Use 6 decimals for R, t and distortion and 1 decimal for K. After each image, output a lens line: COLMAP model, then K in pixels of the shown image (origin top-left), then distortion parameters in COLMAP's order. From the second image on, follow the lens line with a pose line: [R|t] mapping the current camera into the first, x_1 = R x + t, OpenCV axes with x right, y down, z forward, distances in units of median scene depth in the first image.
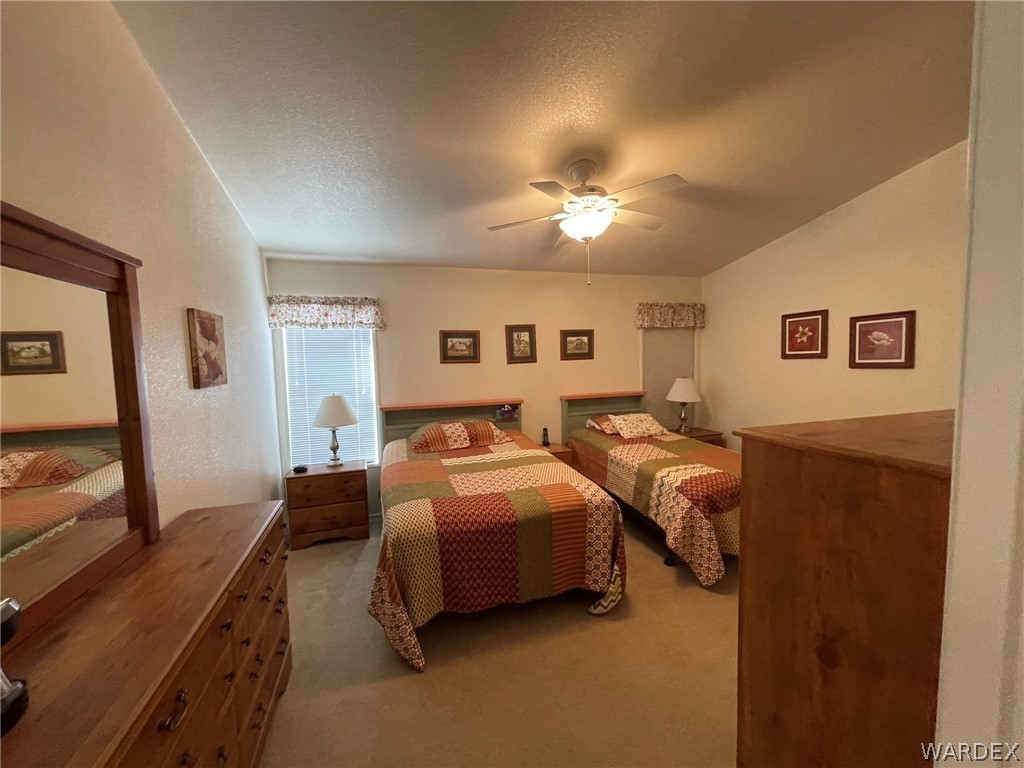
lens RADIAL K [[413.0, 0, 513.6], [0, 413.0, 384.7], [0, 0, 1]] dist [-0.007598, 0.002215]
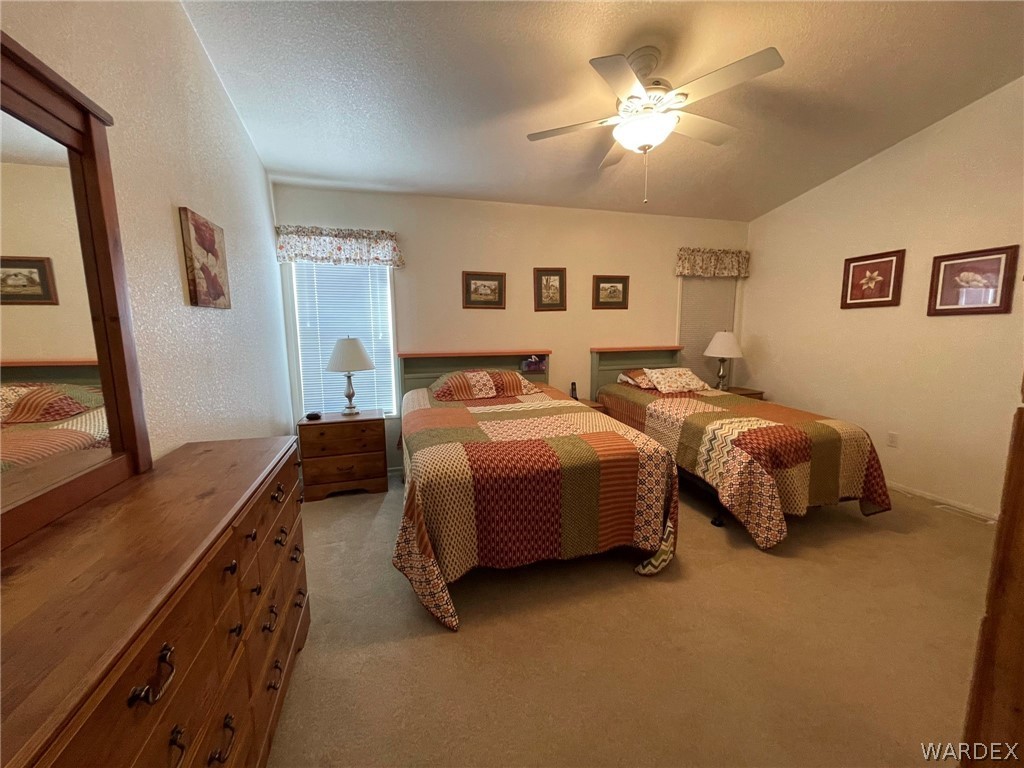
lens RADIAL K [[413.0, 0, 512.5], [0, 413.0, 385.3], [0, 0, 1]] dist [-0.007598, 0.002215]
pose [[0.999621, 0.018806, -0.020085, -0.068517], [-0.017312, 0.997245, 0.072127, 0.077758], [0.021386, -0.071752, 0.997193, 0.115078]]
